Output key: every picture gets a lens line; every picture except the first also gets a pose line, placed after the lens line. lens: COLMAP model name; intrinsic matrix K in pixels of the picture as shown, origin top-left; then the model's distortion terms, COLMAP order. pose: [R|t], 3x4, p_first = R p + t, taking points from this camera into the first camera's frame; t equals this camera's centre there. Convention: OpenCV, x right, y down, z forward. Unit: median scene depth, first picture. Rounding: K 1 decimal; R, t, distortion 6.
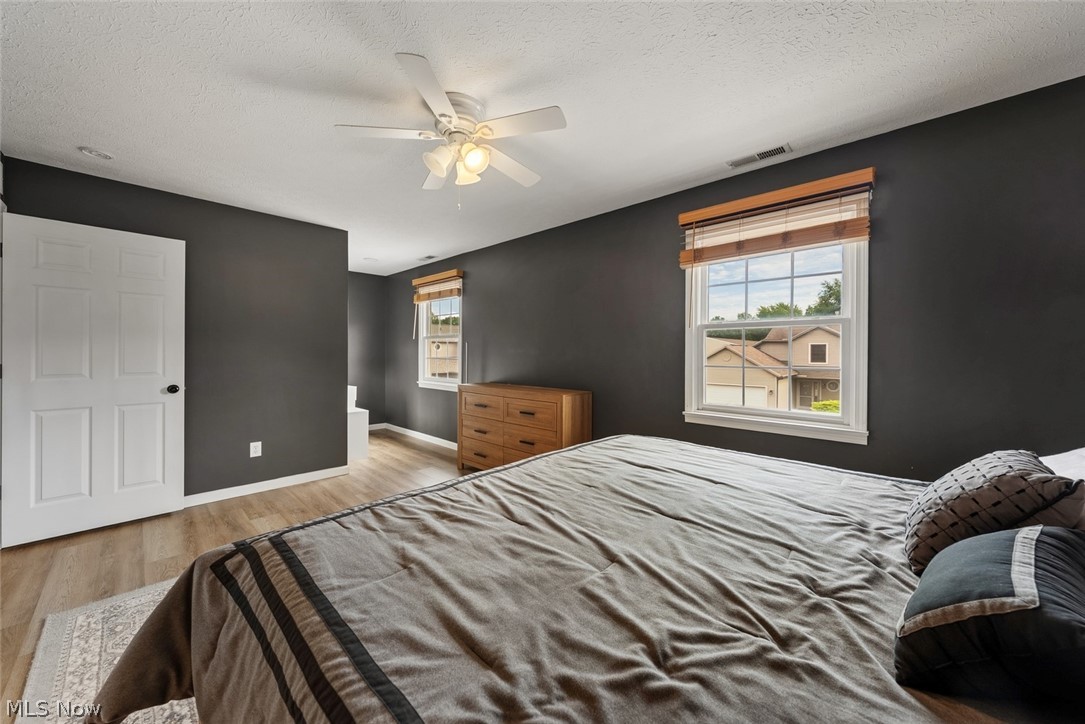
lens RADIAL K [[378.0, 0, 543.3], [0, 378.0, 353.7], [0, 0, 1]] dist [-0.000876, 0.000011]
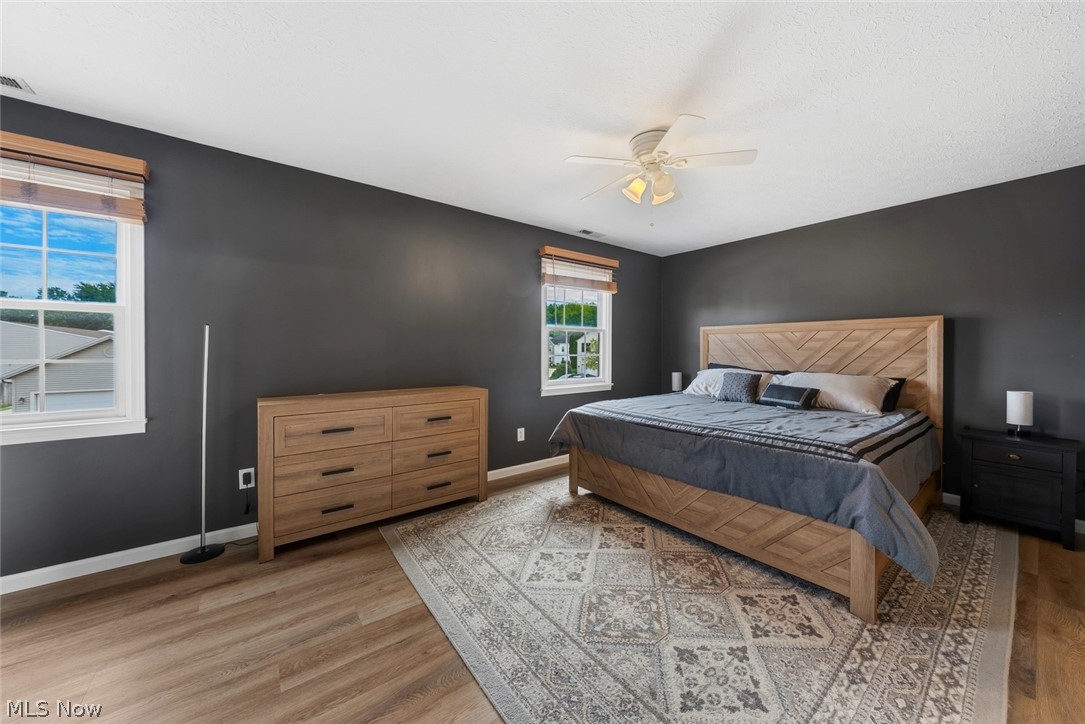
lens RADIAL K [[374.7, 0, 542.8], [0, 374.7, 352.7], [0, 0, 1]] dist [-0.001201, 0.000183]
pose [[0.176639, -0.018388, 0.984104, -0.825513], [0.004776, 0.999830, 0.017824, -0.001848], [-0.984264, 0.001551, 0.176697, 0.637974]]
